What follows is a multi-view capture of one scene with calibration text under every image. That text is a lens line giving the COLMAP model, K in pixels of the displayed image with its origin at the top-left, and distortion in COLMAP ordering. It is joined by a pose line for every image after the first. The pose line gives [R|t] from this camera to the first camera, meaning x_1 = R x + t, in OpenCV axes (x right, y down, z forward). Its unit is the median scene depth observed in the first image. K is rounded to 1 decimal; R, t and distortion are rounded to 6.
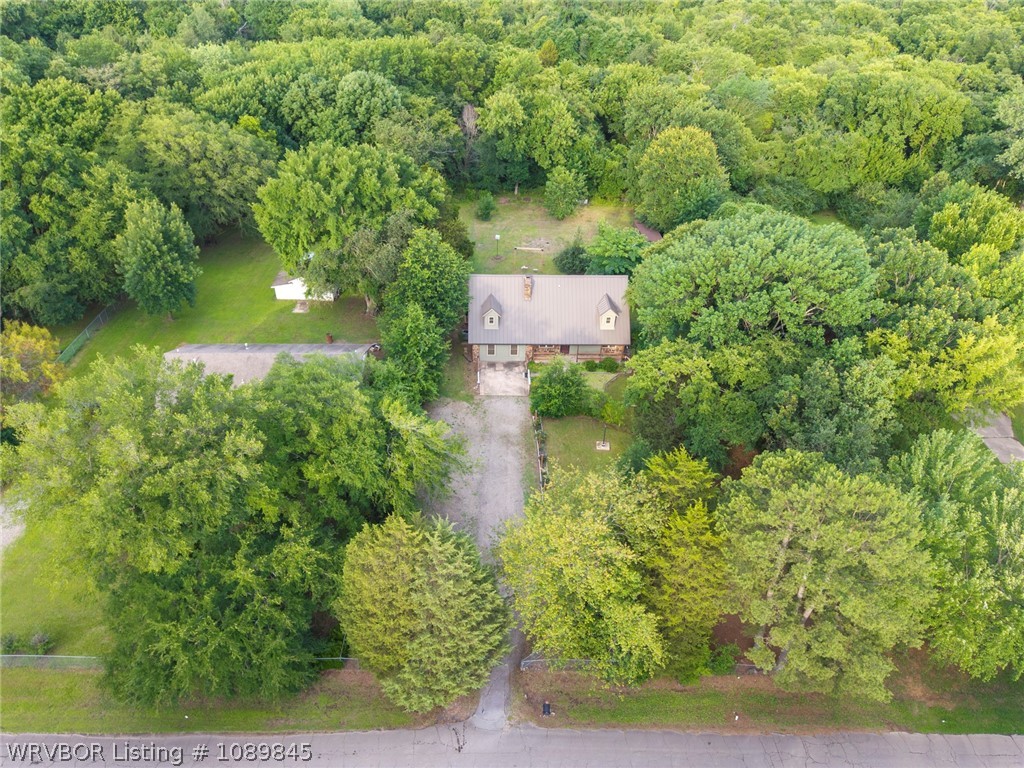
lens RADIAL K [[687.8, 0, 513.3], [0, 687.8, 387.3], [0, 0, 1]] dist [0.032012, -0.026054]
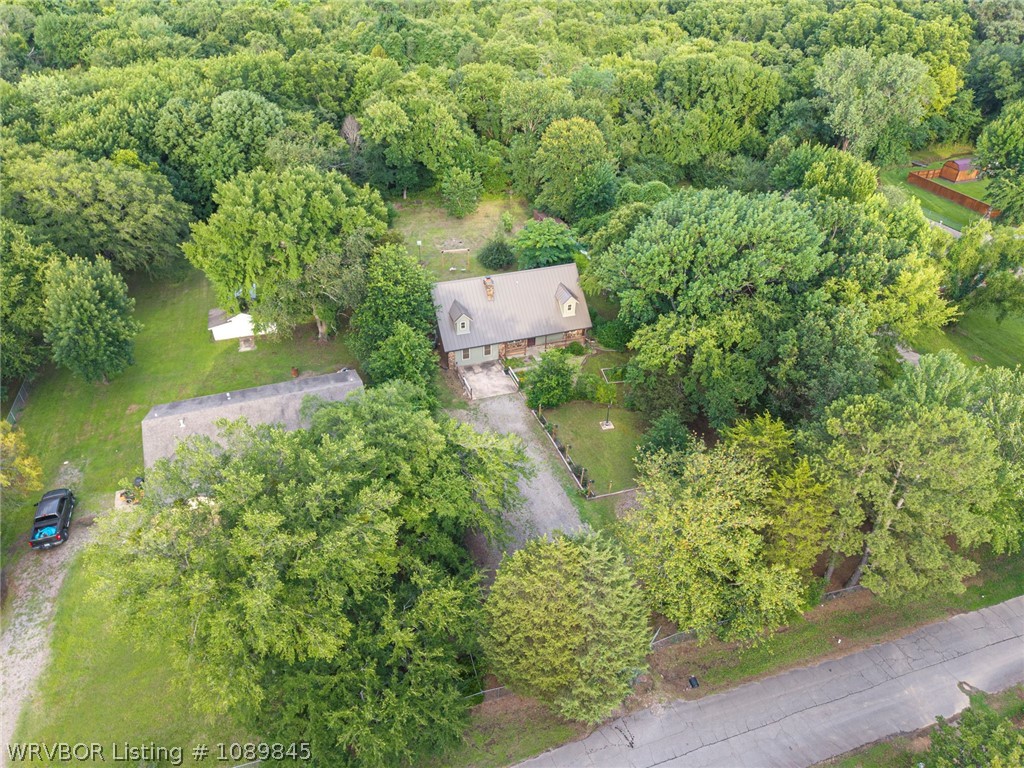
lens RADIAL K [[654.1, 0, 512.2], [0, 654.1, 377.4], [0, 0, 1]] dist [0.026750, -0.018796]
pose [[0.956838, -0.181806, 0.226731, -0.174255], [0.179889, 0.983251, 0.029270, -0.033422], [-0.228255, 0.012779, 0.973518, 0.041318]]
